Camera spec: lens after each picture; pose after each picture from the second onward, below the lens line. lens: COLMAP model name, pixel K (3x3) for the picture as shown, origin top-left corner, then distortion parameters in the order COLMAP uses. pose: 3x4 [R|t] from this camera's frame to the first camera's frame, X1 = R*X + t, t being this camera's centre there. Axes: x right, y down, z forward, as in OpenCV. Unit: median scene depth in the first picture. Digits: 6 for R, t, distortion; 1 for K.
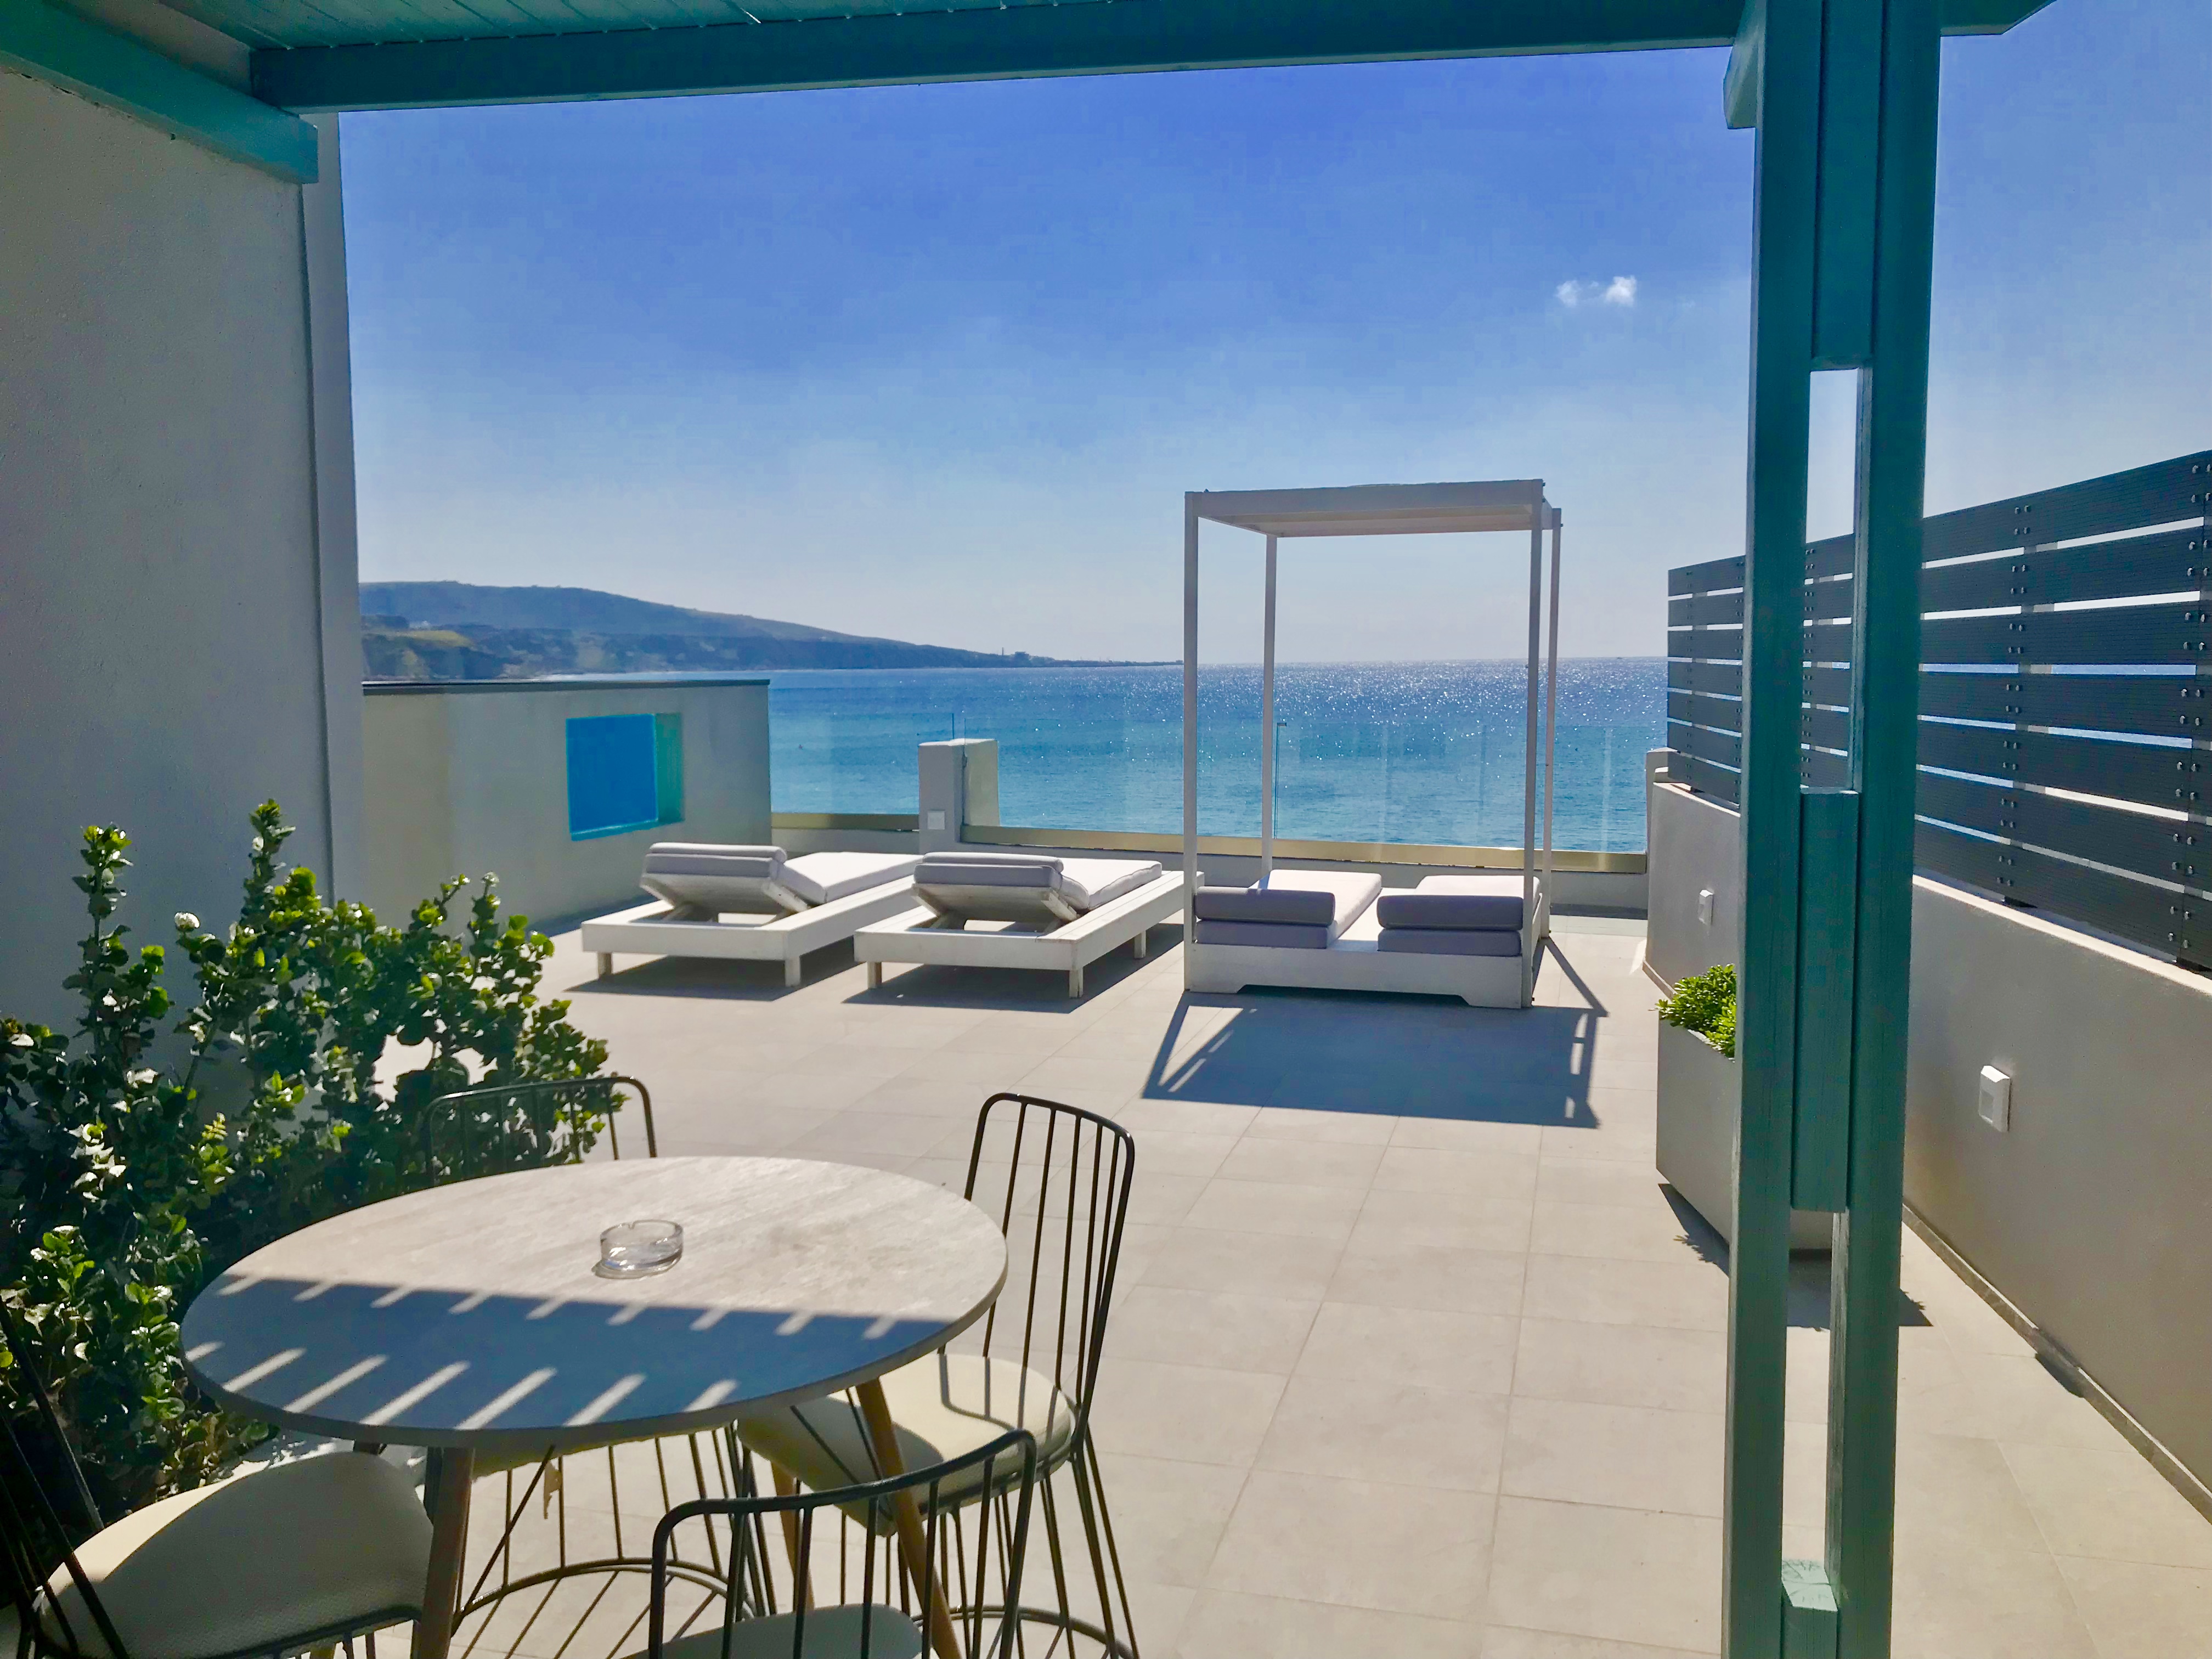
lens RADIAL K [[1802.9, 0, 1106.0], [0, 1802.9, 829.5], [0, 0, 1]] dist [0.111529, -0.358607]
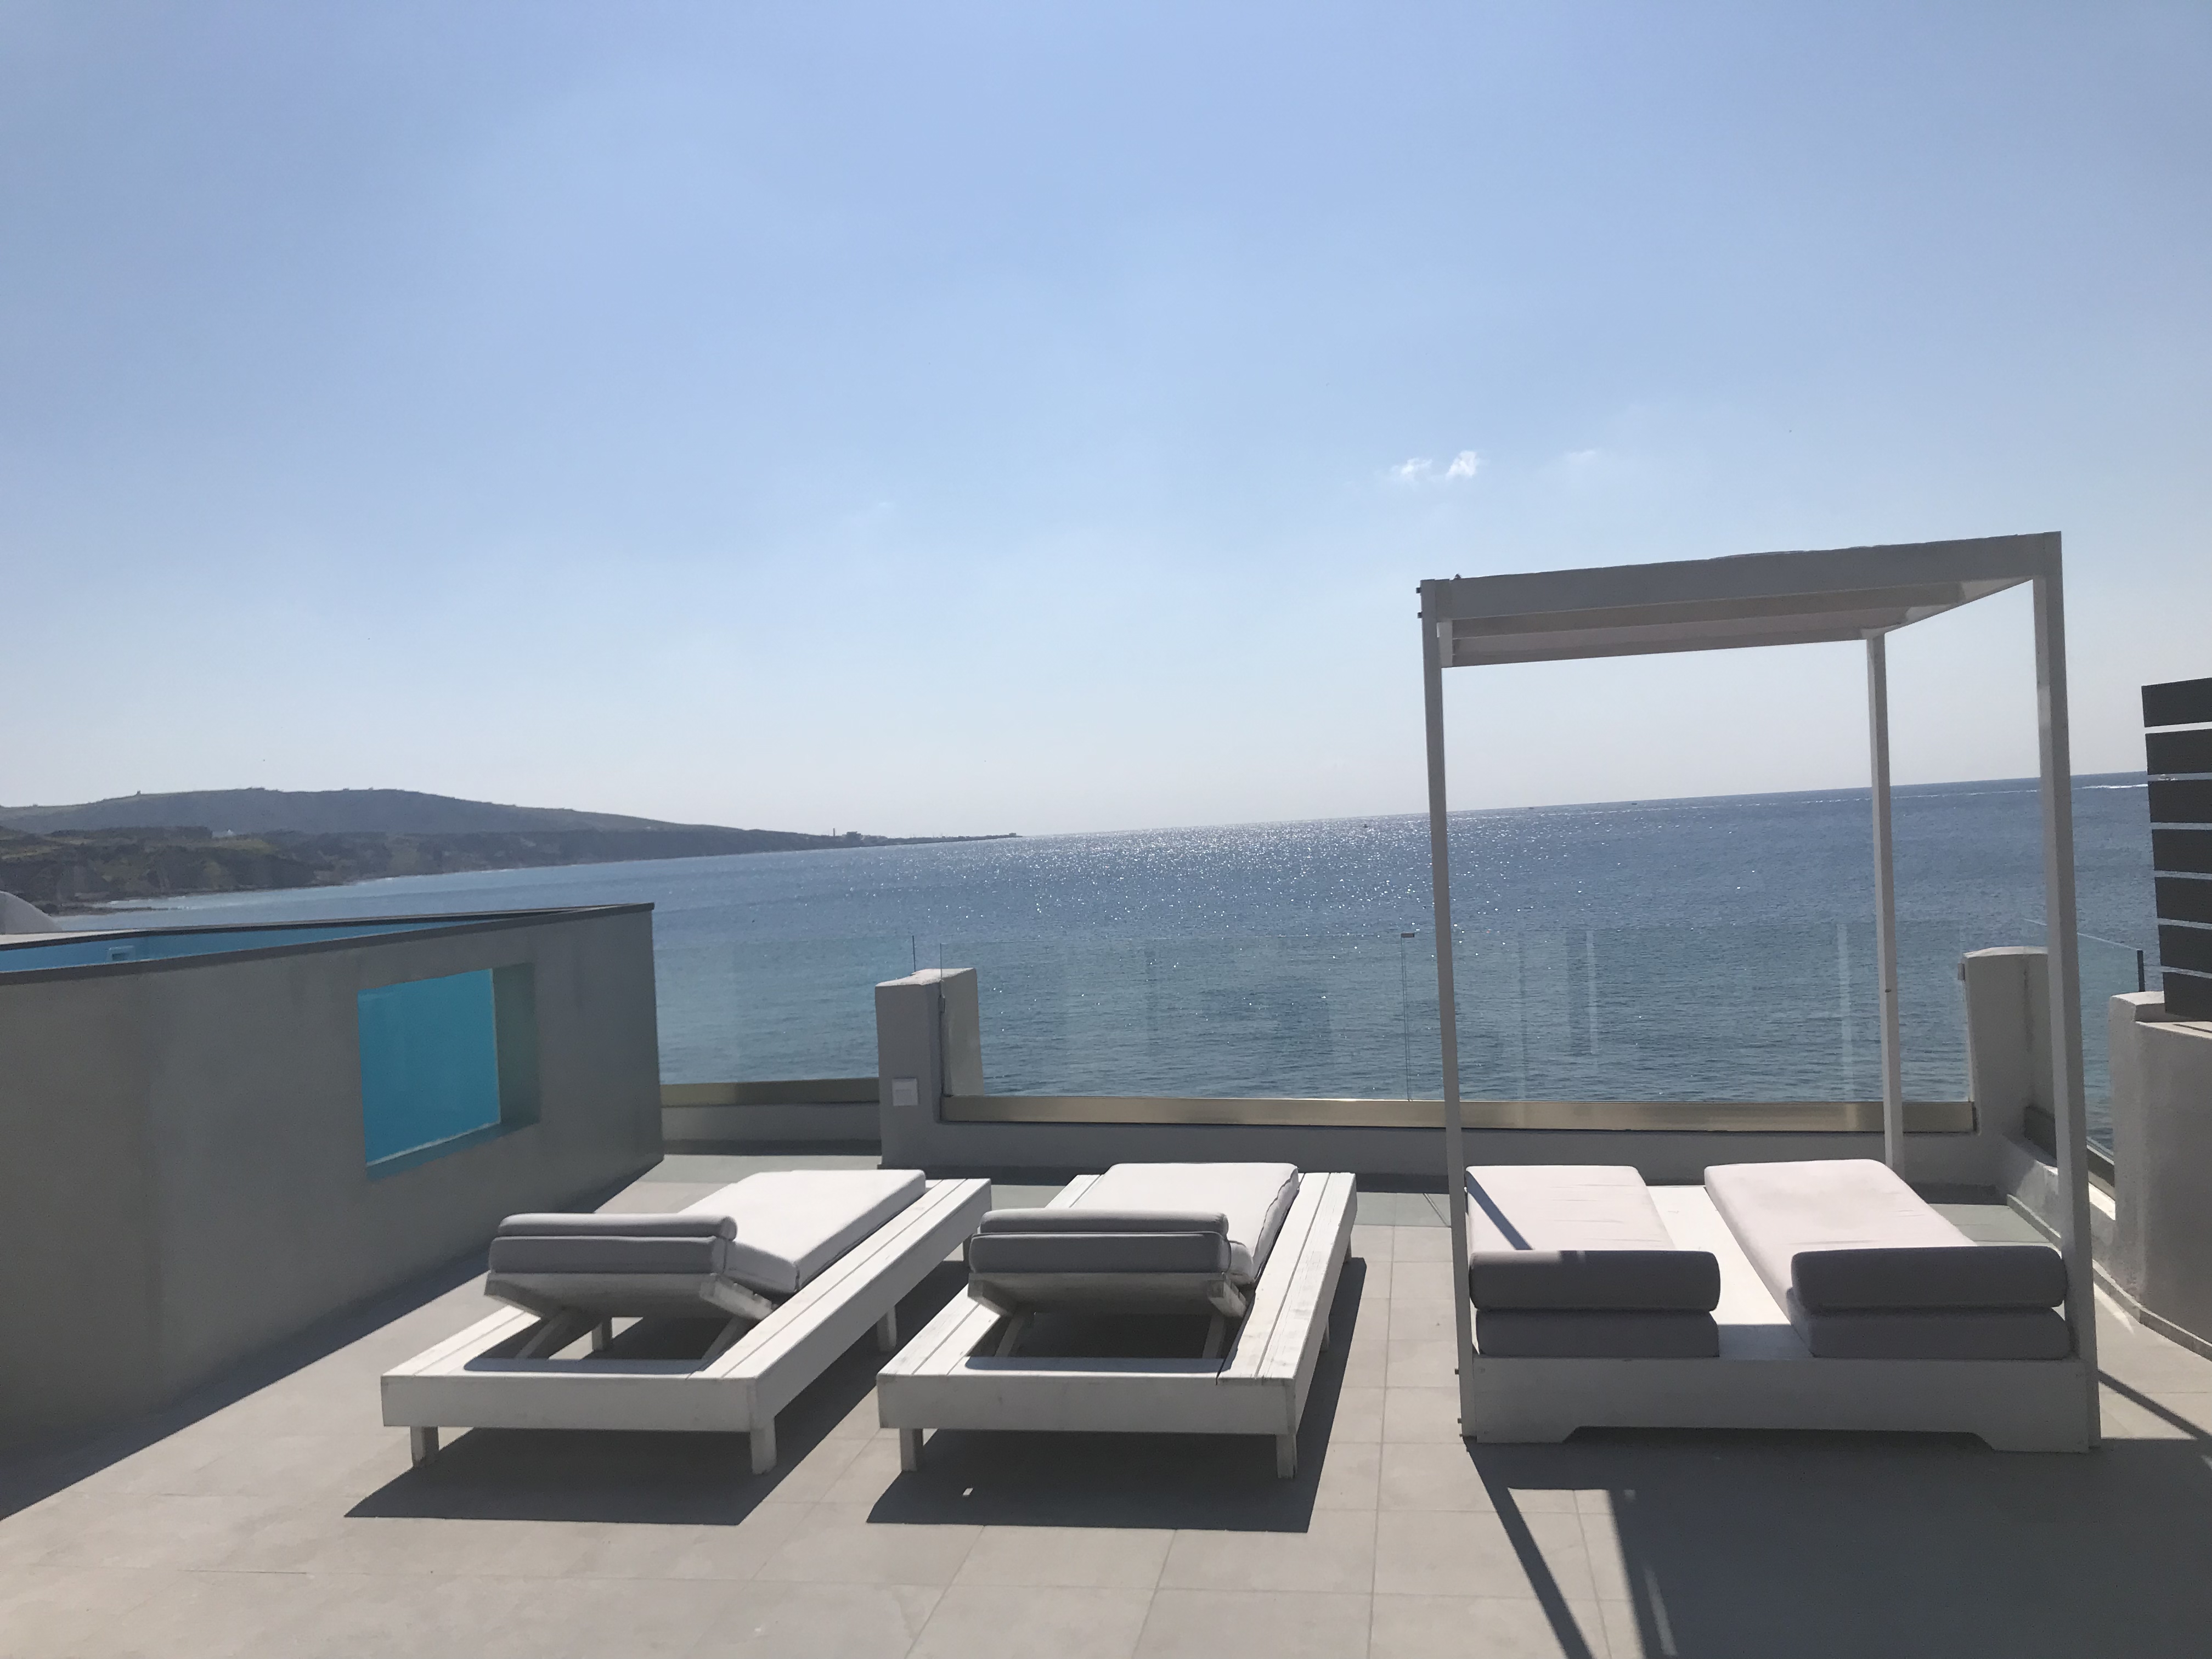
lens RADIAL K [[1802.9, 0, 1106.0], [0, 1802.9, 829.5], [0, 0, 1]] dist [0.111529, -0.358607]
pose [[0.994634, -0.045877, 0.092726, -0.076830], [0.054462, 0.994242, -0.092282, -0.037581], [-0.087958, 0.096837, 0.991406, 0.284937]]
